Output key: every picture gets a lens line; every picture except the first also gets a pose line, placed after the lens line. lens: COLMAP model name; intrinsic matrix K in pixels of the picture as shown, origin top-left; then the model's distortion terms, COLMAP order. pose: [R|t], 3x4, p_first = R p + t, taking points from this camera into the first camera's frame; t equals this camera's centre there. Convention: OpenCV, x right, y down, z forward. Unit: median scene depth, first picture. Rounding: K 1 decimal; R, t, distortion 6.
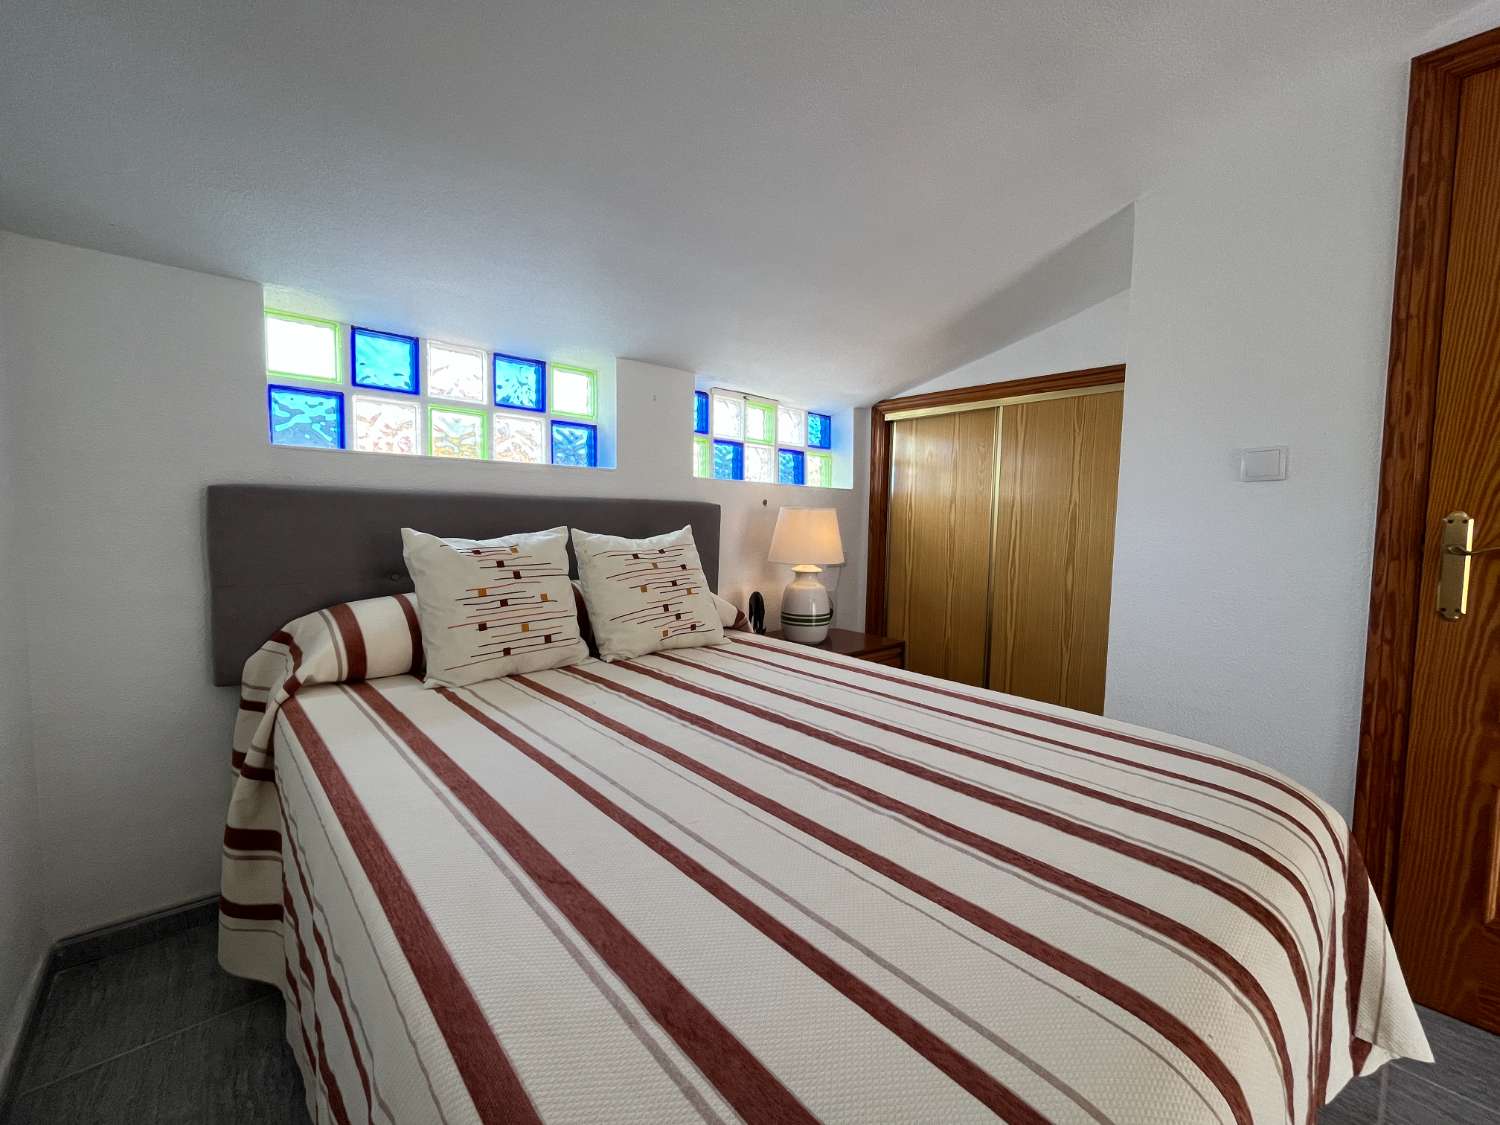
lens RADIAL K [[612.3, 0, 750.4], [0, 612.3, 561.4], [0, 0, 1]] dist [-0.002965, 0.000182]
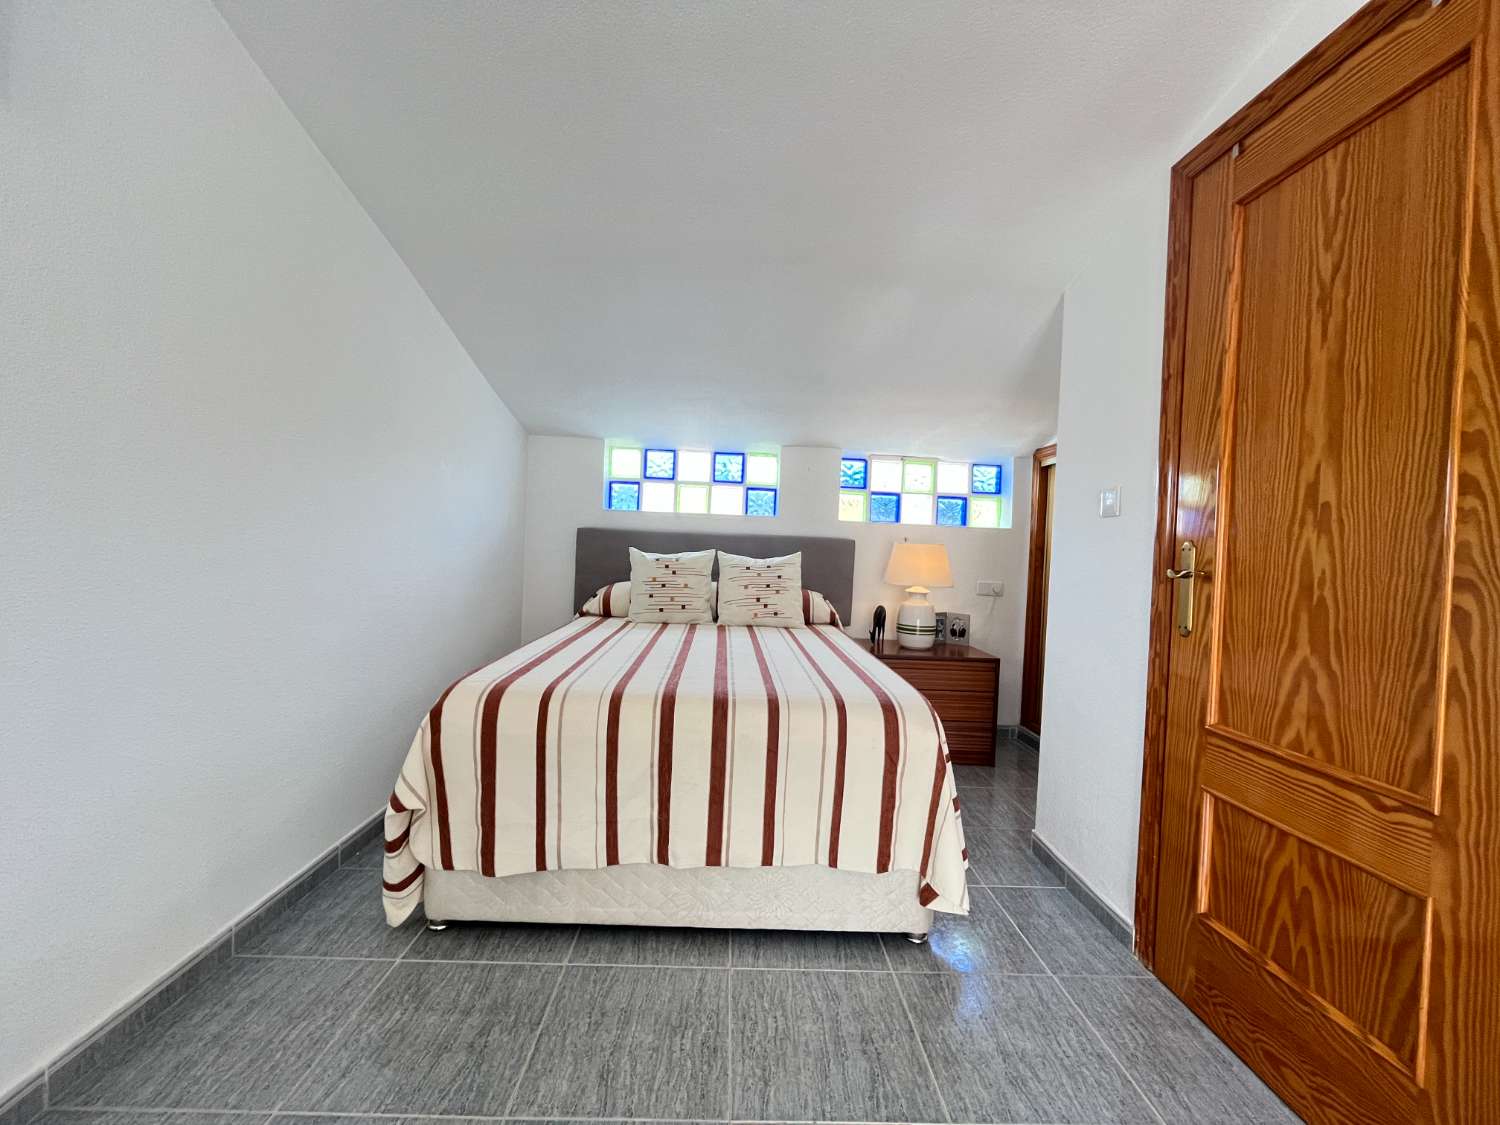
lens RADIAL K [[612.3, 0, 742.6], [0, 612.3, 556.2], [0, 0, 1]] dist [-0.002965, 0.000182]
pose [[0.760381, 0.021094, -0.649135, 0.845728], [-0.072164, 0.996028, -0.052165, 0.045232], [0.645456, 0.086510, 0.758883, -0.273881]]
